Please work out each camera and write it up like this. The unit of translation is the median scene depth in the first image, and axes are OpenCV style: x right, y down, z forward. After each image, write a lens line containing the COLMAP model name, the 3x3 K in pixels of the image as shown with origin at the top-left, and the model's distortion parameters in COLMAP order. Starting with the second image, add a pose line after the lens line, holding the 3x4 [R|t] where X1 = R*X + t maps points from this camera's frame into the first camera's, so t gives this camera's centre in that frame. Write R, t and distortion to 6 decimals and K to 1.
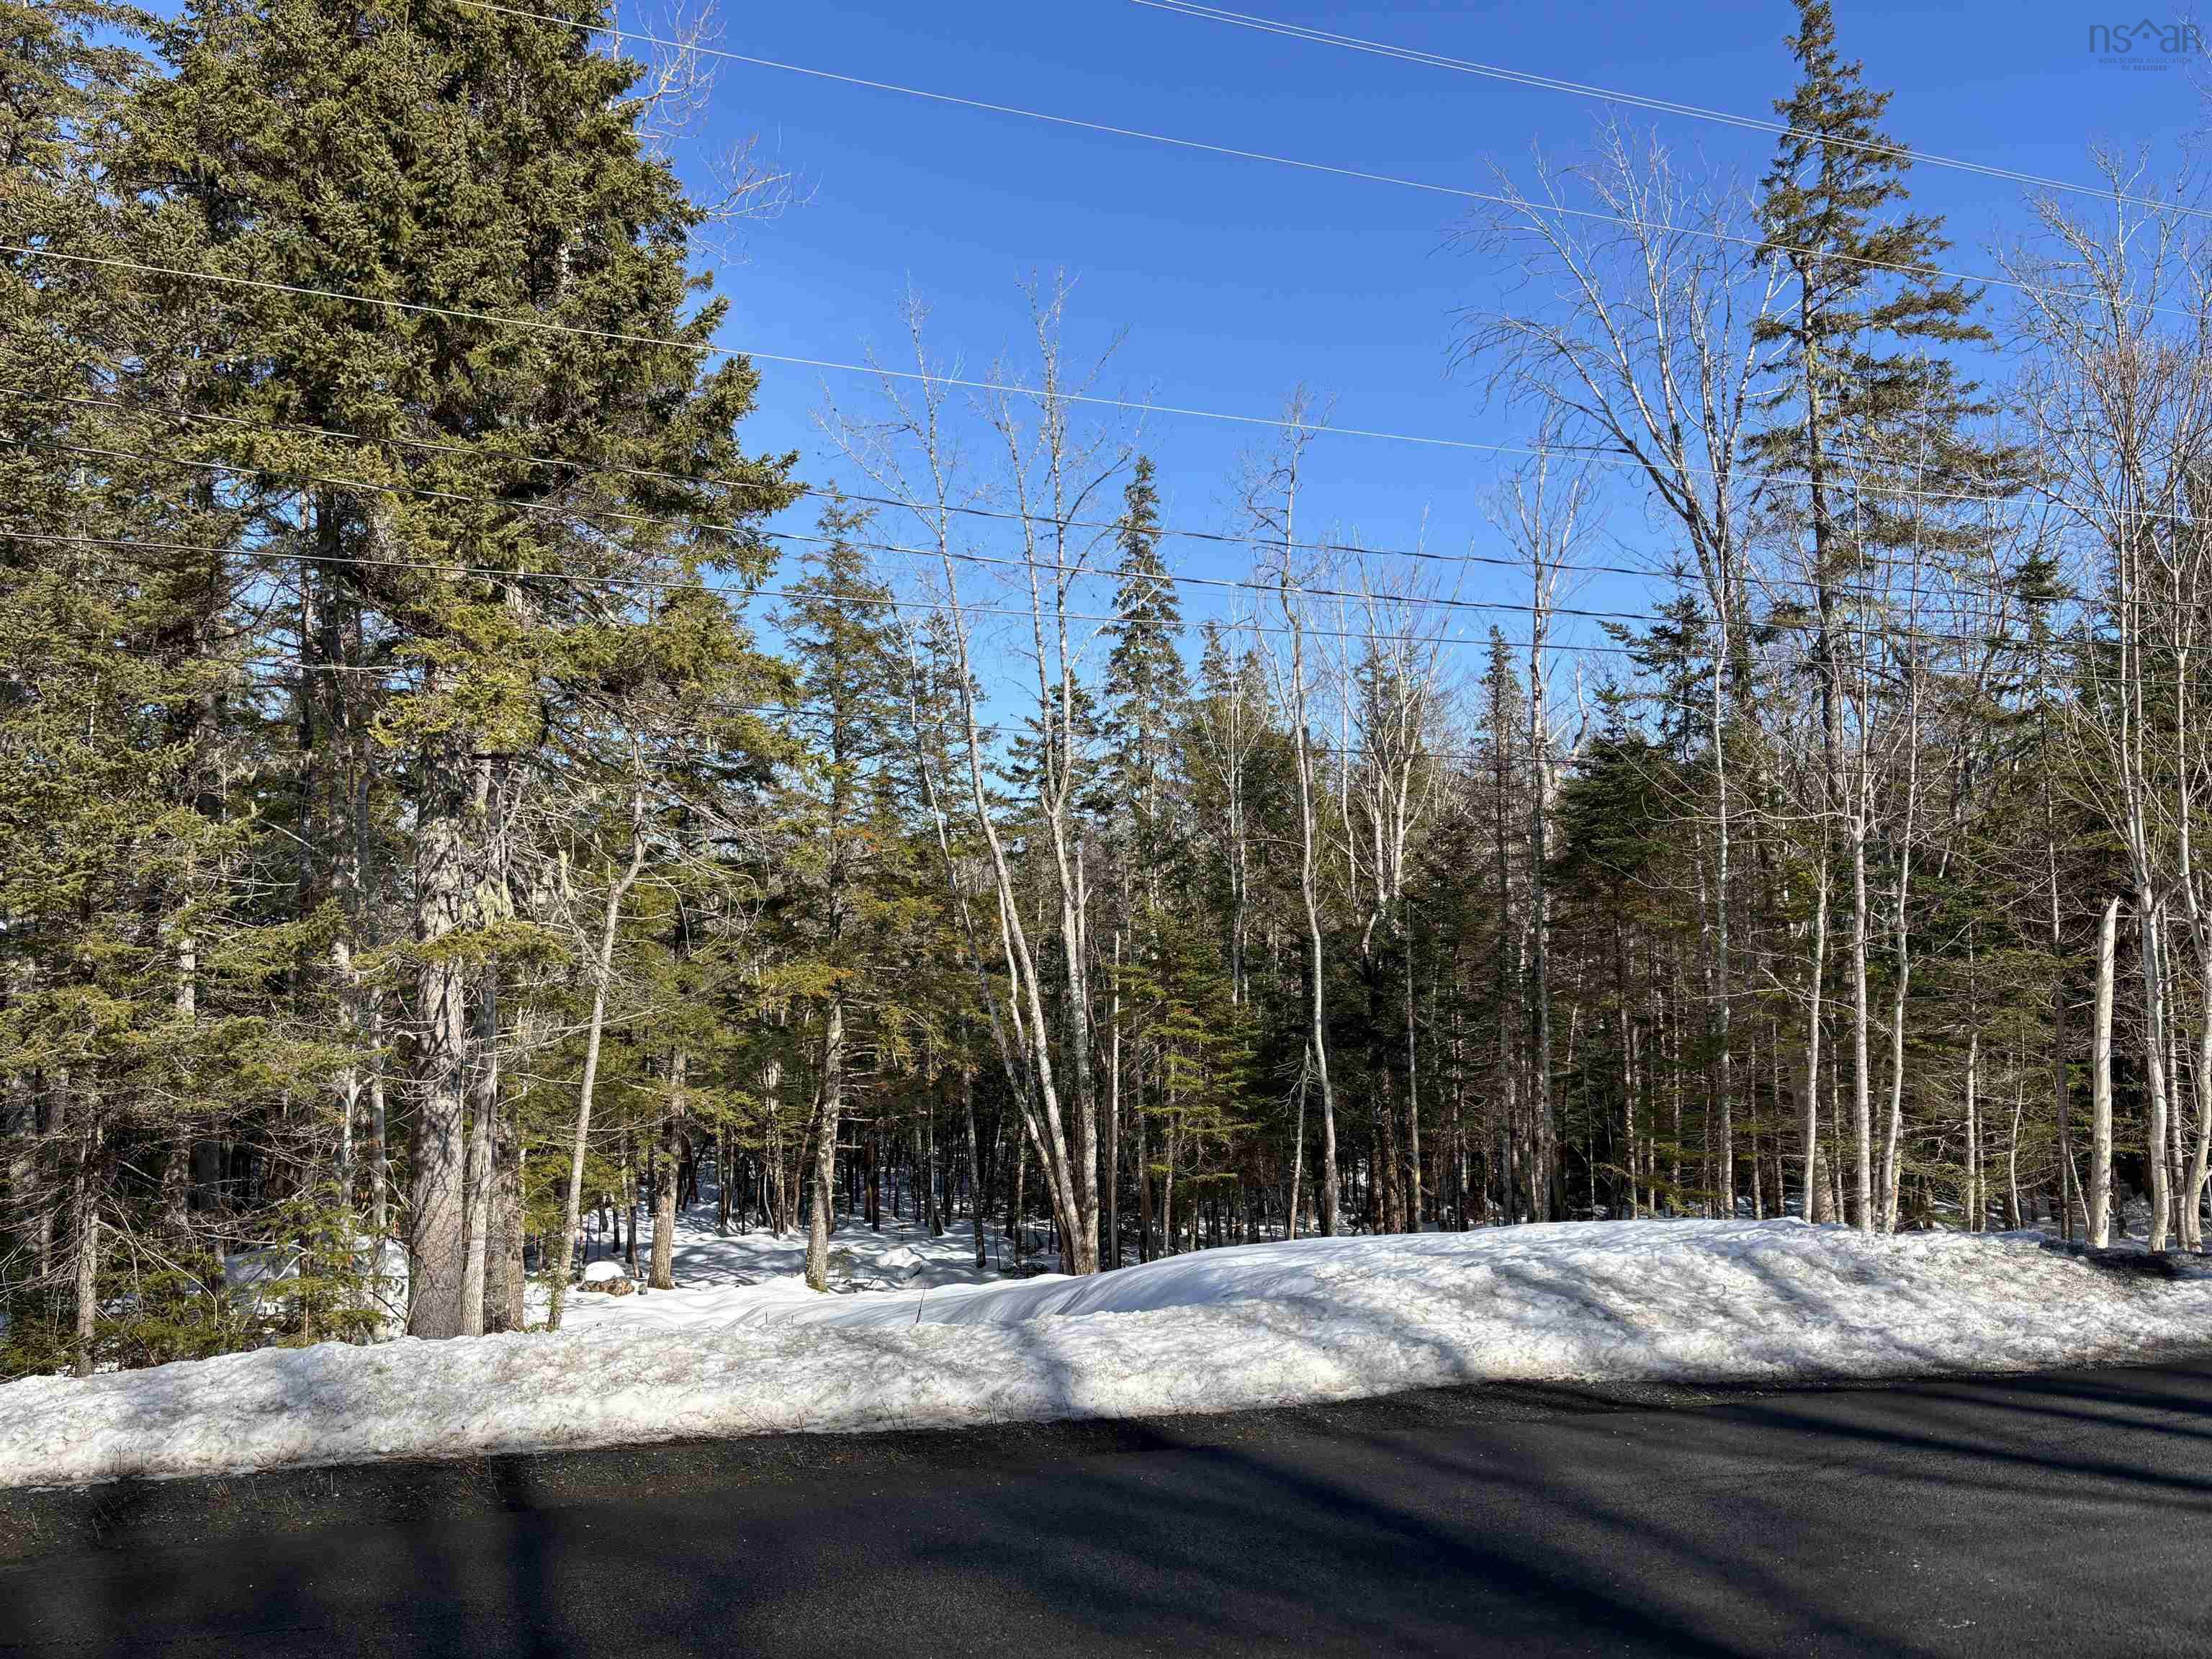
lens RADIAL K [[1711.7, 0, 1106.0], [0, 1711.7, 829.5], [0, 0, 1]] dist [0.009178, 0.000022]
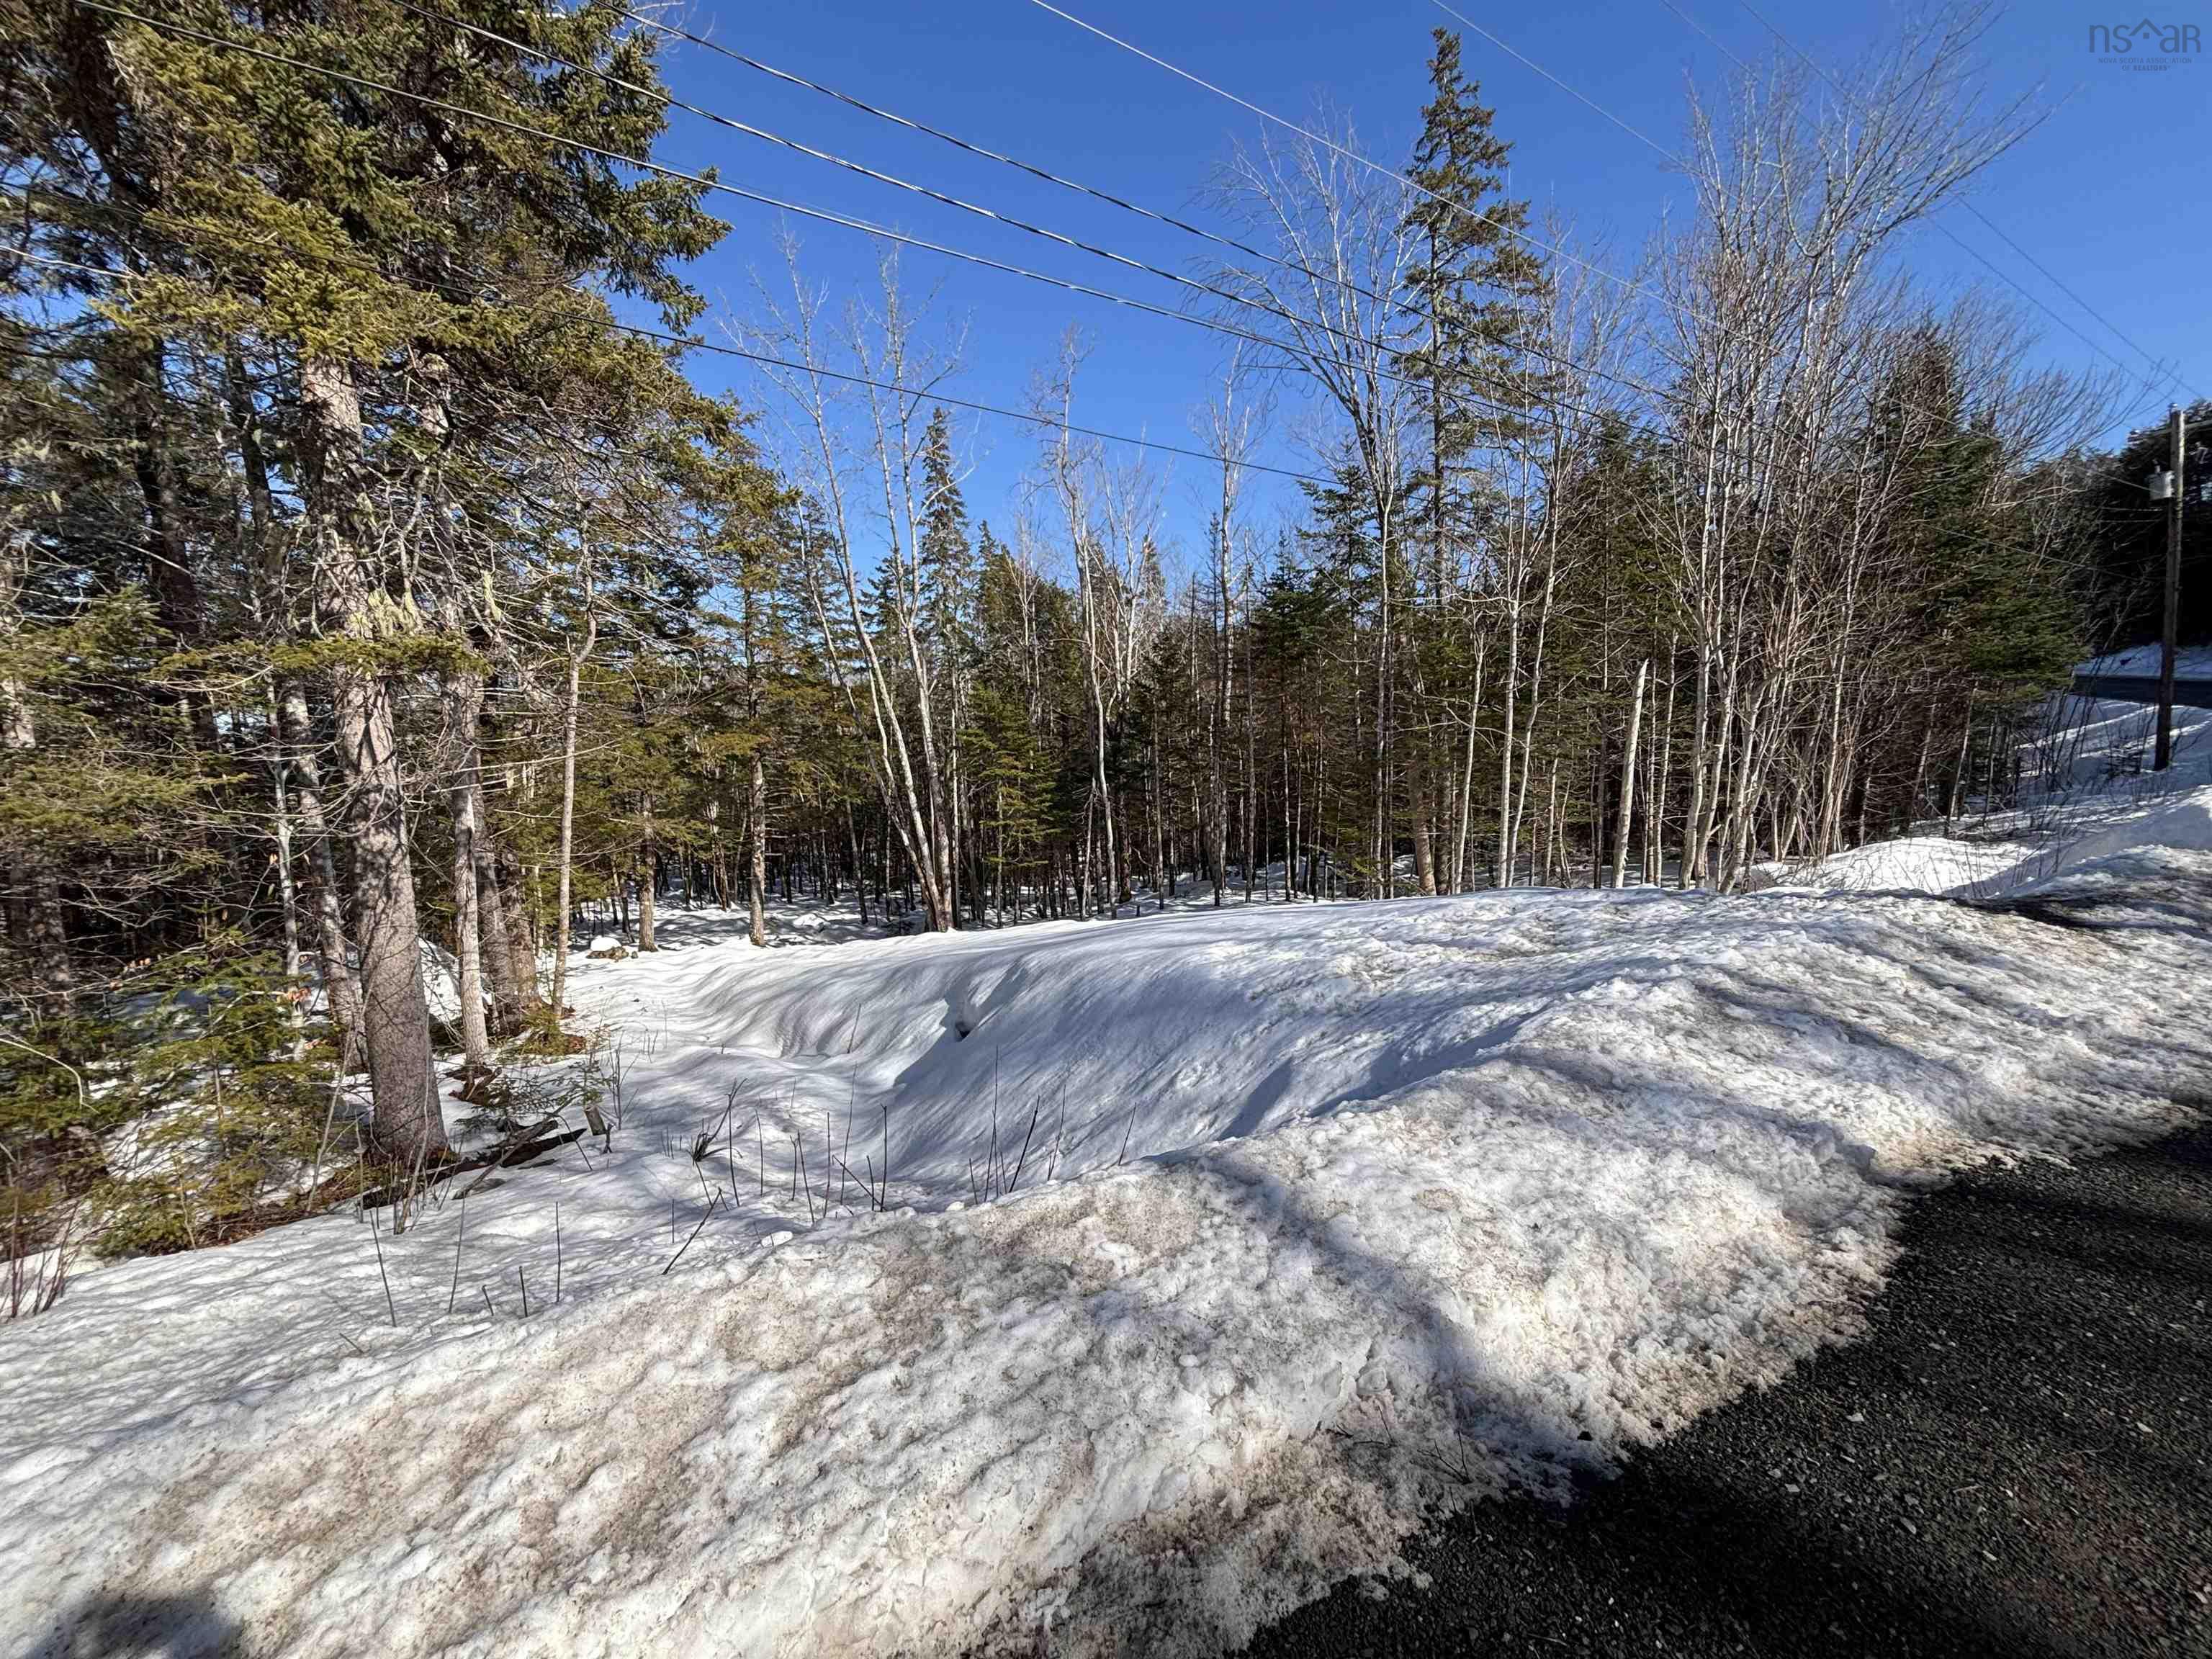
lens RADIAL K [[880.7, 0, 1098.5], [0, 880.7, 836.5], [0, 0, 1]] dist [-0.000137, -0.000578]
pose [[0.973521, -0.041226, 0.224848, -0.047331], [0.000425, 0.983928, 0.178566, 0.032182], [-0.228596, -0.173742, 0.957892, 0.200457]]
